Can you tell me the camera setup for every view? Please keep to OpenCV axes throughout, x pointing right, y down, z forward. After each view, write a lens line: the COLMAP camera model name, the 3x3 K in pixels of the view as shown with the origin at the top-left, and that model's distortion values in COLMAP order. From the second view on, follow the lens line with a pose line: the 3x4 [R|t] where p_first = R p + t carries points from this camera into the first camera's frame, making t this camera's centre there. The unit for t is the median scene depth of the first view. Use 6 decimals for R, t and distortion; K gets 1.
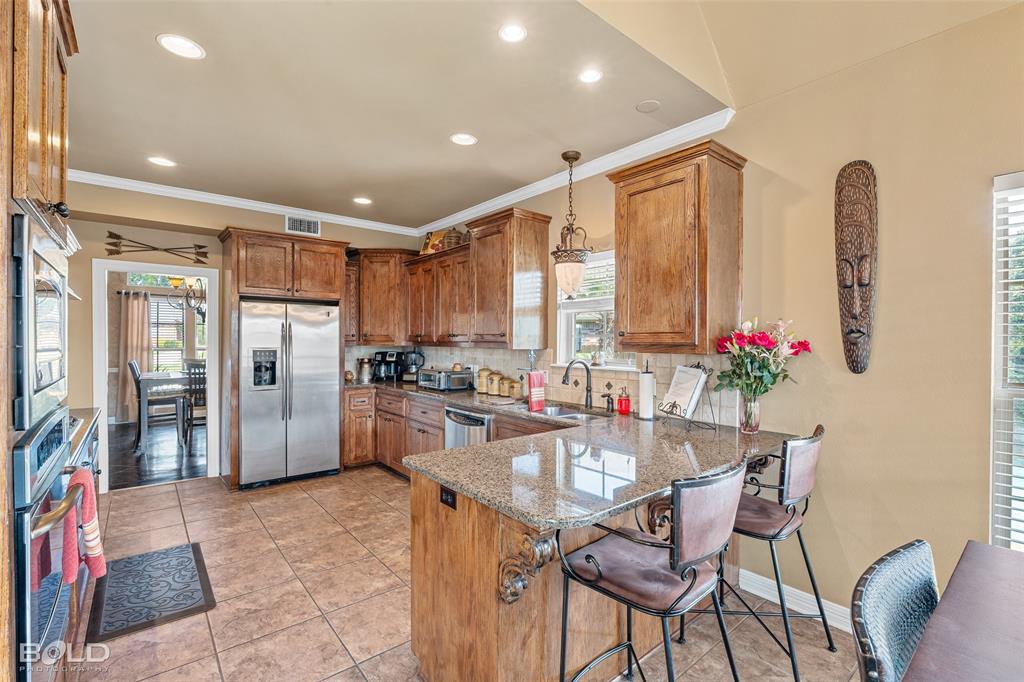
lens RADIAL K [[458.2, 0, 521.6], [0, 458.2, 345.7], [0, 0, 1]] dist [0.002363, 0.000577]
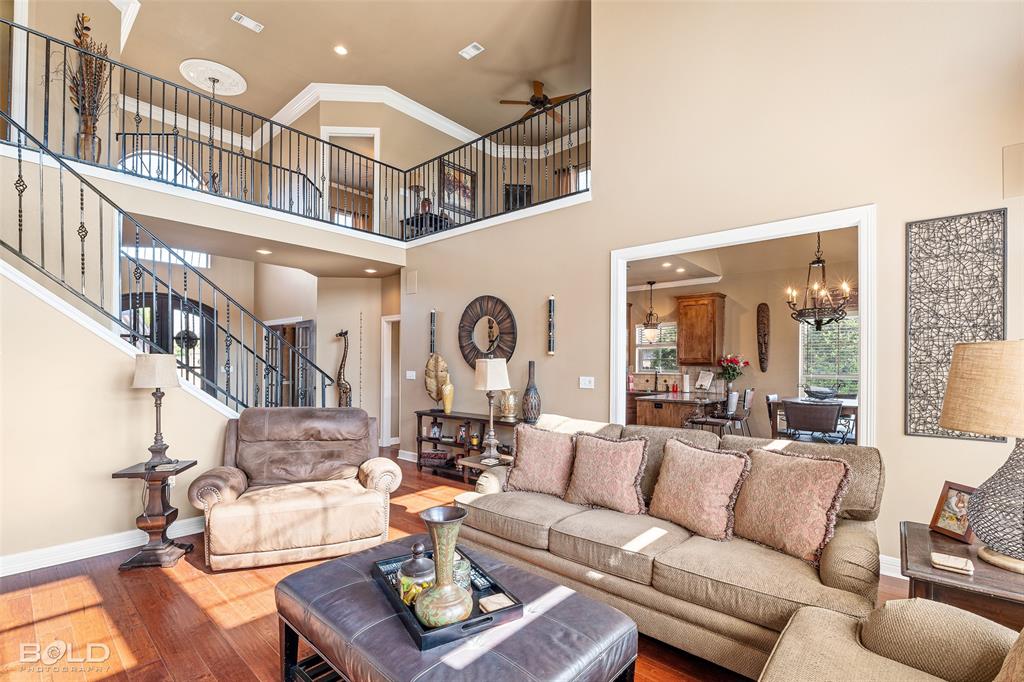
lens RADIAL K [[458.2, 0, 516.1], [0, 458.2, 368.6], [0, 0, 1]] dist [0.002363, 0.000577]
pose [[0.986699, 0.002191, 0.162543, -0.721467], [-0.000934, 0.999969, -0.007812, 0.032293], [-0.162555, 0.007557, 0.986671, -0.904609]]
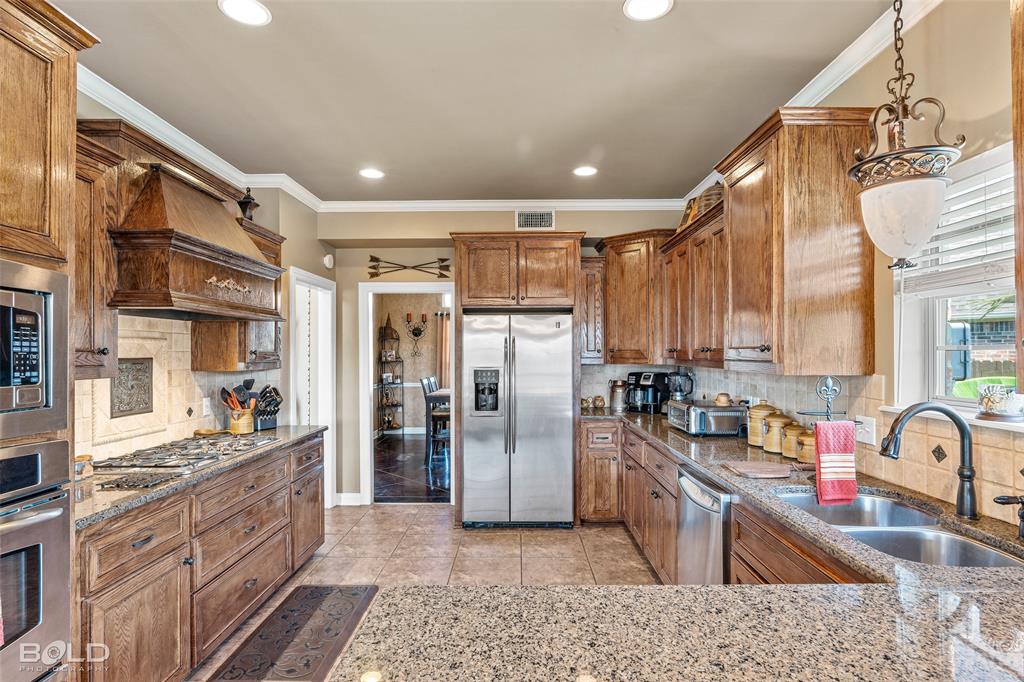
lens RADIAL K [[520.9, 0, 512.6], [0, 520.9, 354.0], [0, 0, 1]] dist [0.002157, 0.001180]
pose [[0.766067, -0.008588, -0.642703, 0.108243], [0.001225, 0.999928, -0.011902, -0.008391], [0.642759, 0.008330, 0.766023, 0.282367]]
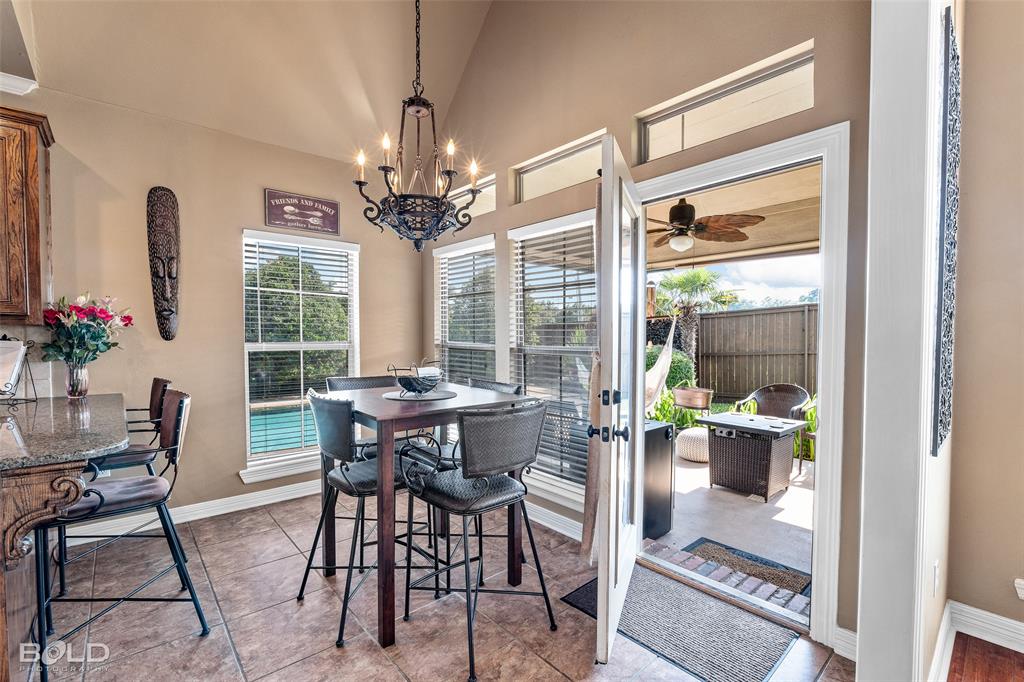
lens RADIAL K [[458.2, 0, 519.1], [0, 458.2, 349.4], [0, 0, 1]] dist [0.002363, 0.000577]
pose [[-0.047526, -0.029700, 0.998428, -0.372697], [0.009223, 0.999502, 0.030171, 0.028989], [-0.998827, 0.010643, -0.047228, -0.003194]]
